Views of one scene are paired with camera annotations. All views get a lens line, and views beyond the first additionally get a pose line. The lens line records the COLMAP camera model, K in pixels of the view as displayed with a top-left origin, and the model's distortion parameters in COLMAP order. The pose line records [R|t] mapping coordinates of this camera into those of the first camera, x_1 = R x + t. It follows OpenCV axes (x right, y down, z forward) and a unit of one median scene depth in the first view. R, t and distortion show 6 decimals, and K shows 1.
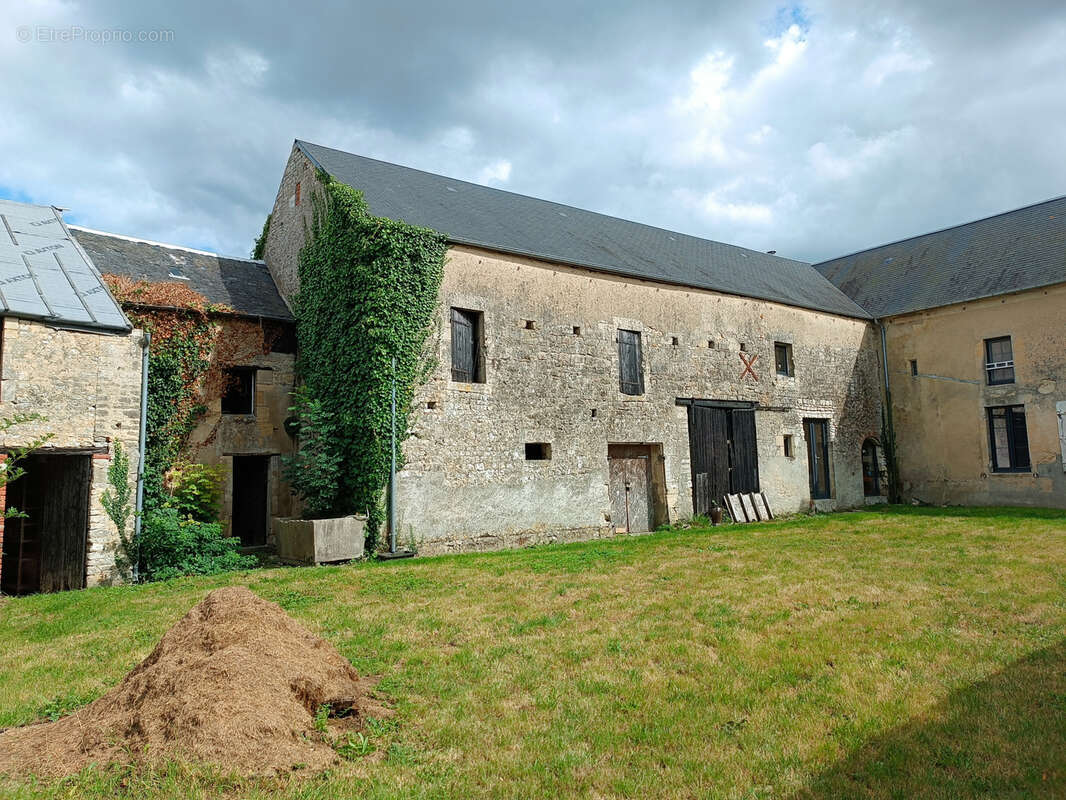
lens RADIAL K [[769.6, 0, 526.3], [0, 769.6, 391.7], [0, 0, 1]] dist [0.048307, -0.035496]
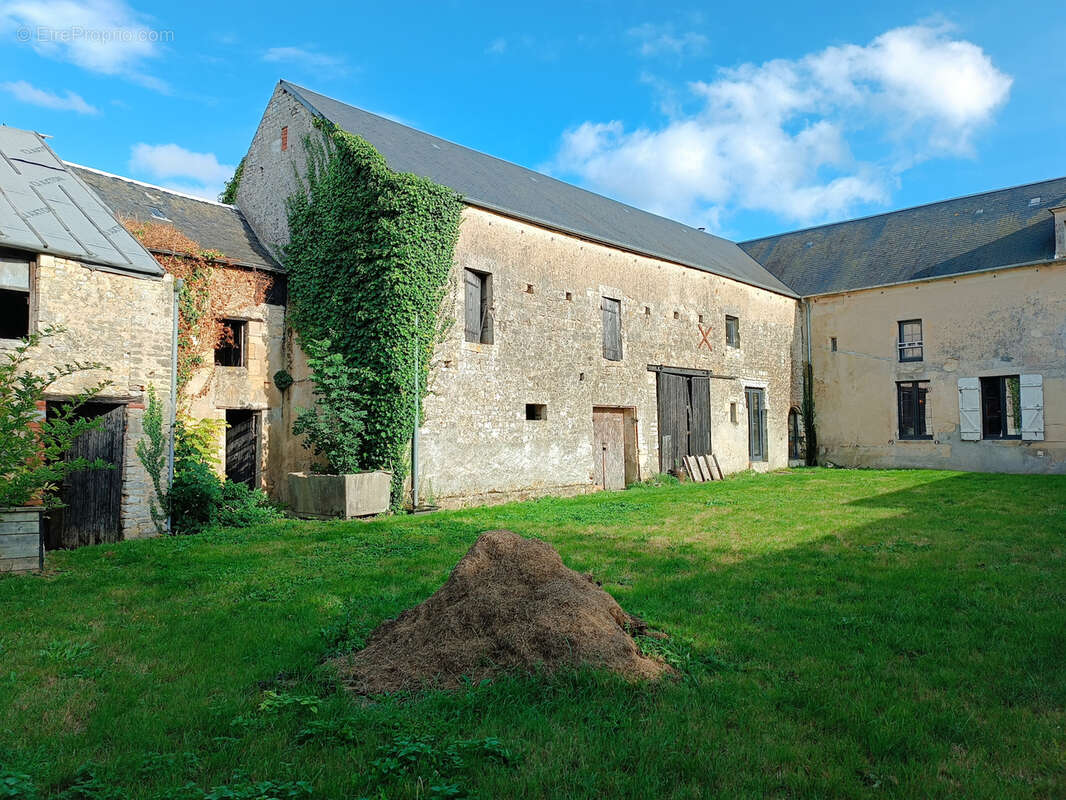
lens RADIAL K [[769.6, 0, 526.3], [0, 769.6, 391.7], [0, 0, 1]] dist [0.048307, -0.035496]
pose [[0.984307, 0.027168, 0.174361, -0.162707], [-0.035464, 0.998373, 0.044643, 0.004258], [-0.172864, -0.050126, 0.983669, -0.015256]]
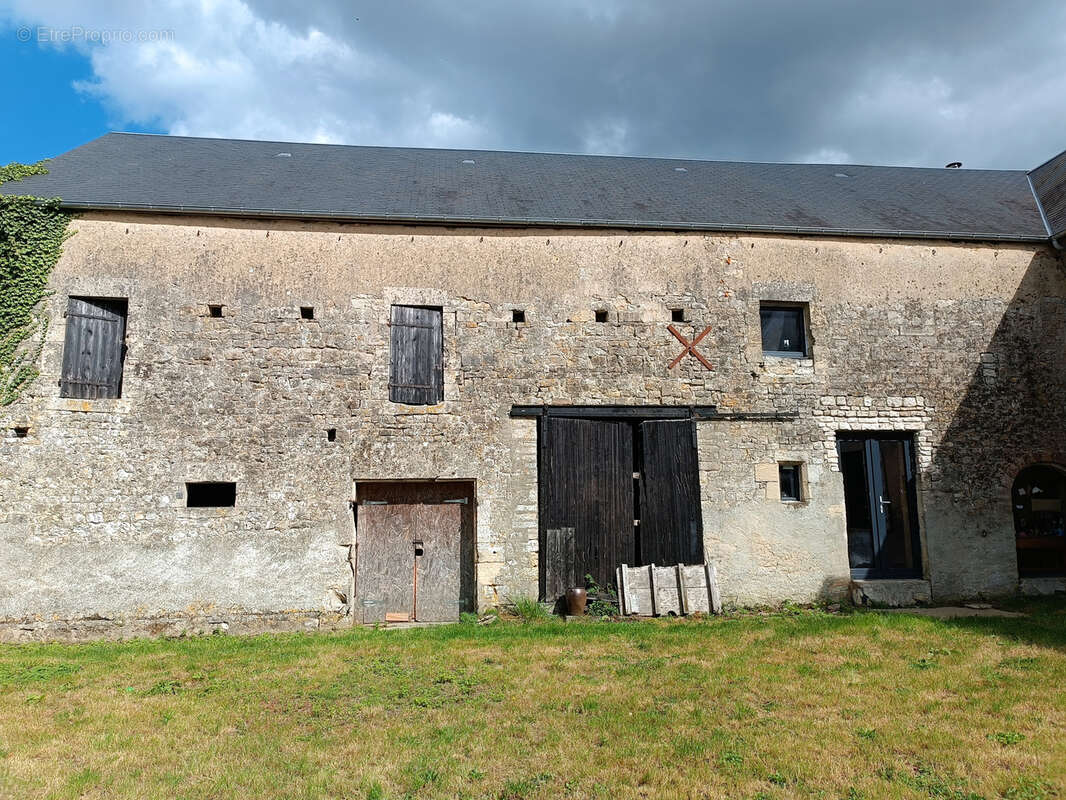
lens RADIAL K [[770.5, 0, 531.5], [0, 770.5, 396.1], [0, 0, 1]] dist [0.049959, -0.044650]
pose [[0.864841, -0.061097, -0.498314, 0.548849], [0.042289, 0.997905, -0.048955, 0.033158], [0.500261, 0.021265, 0.865613, 0.496476]]
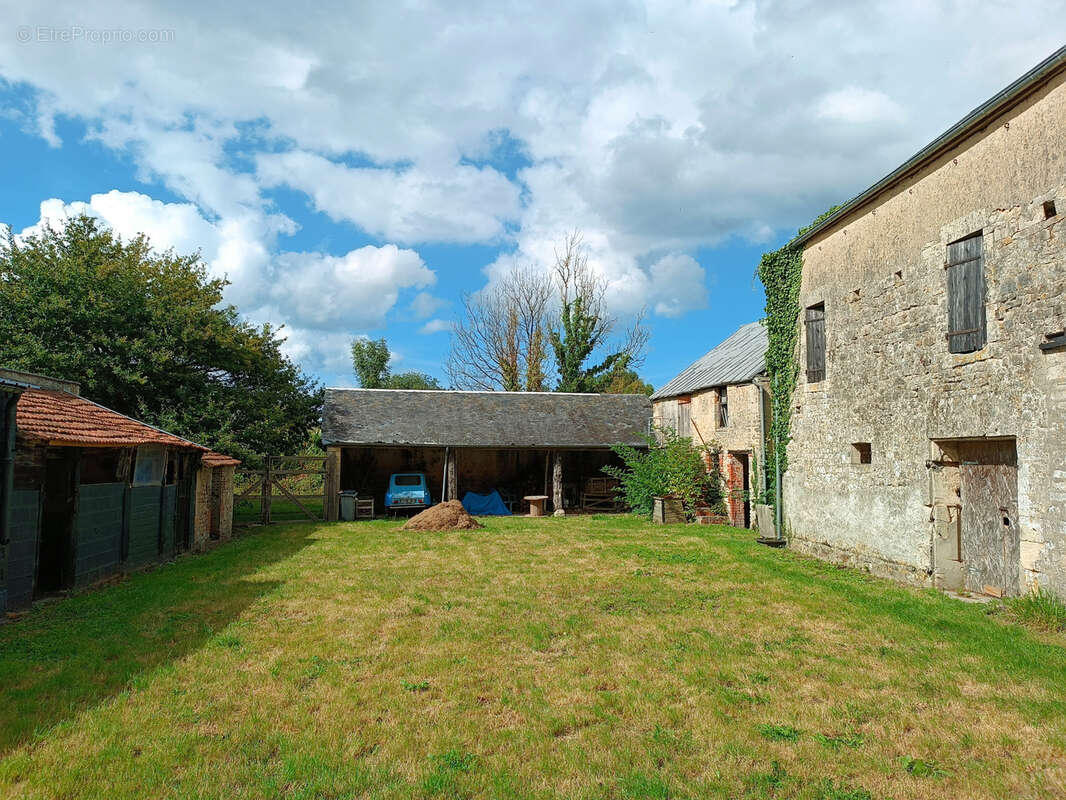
lens RADIAL K [[770.5, 0, 531.5], [0, 770.5, 396.1], [0, 0, 1]] dist [0.049959, -0.044650]
pose [[-0.553411, -0.038243, -0.832030, 0.793790], [0.105615, 0.987660, -0.115644, 0.068598], [0.826185, -0.151873, -0.542543, 1.053219]]
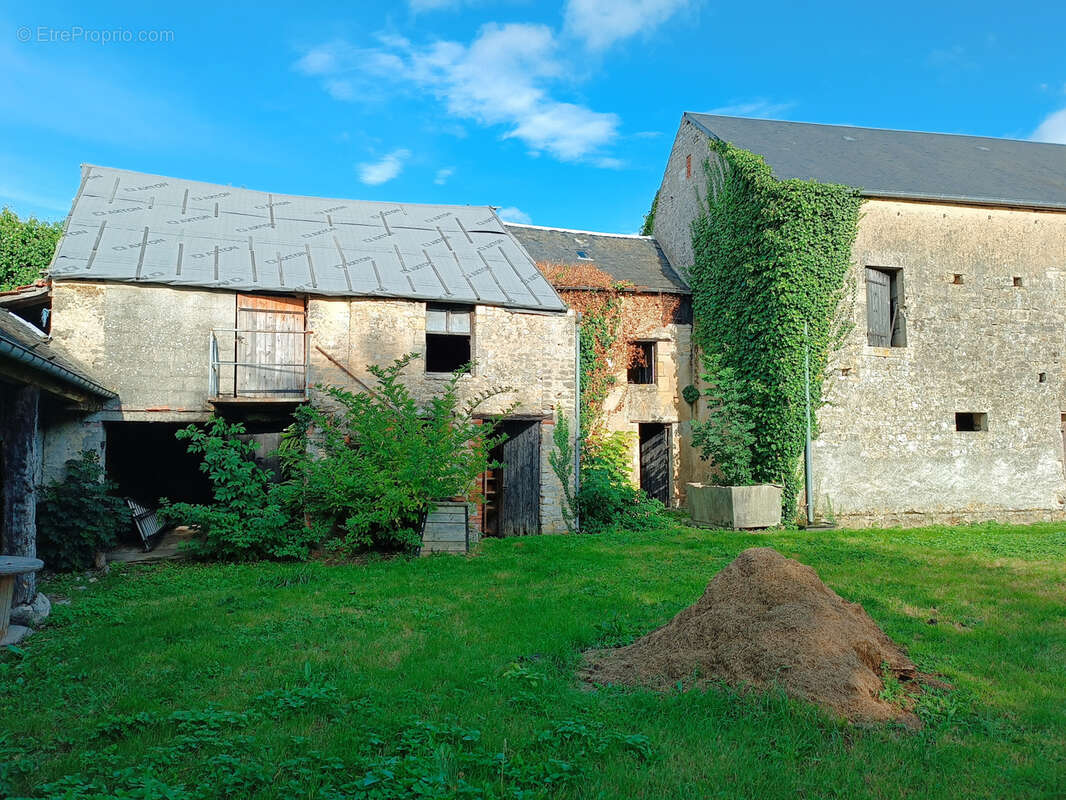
lens RADIAL K [[769.6, 0, 526.3], [0, 769.6, 391.7], [0, 0, 1]] dist [0.048307, -0.035496]
pose [[0.908274, -0.008134, -0.418297, -0.067890], [0.025486, 0.999030, 0.035913, -0.001993], [0.417599, -0.043280, 0.907600, -0.027142]]
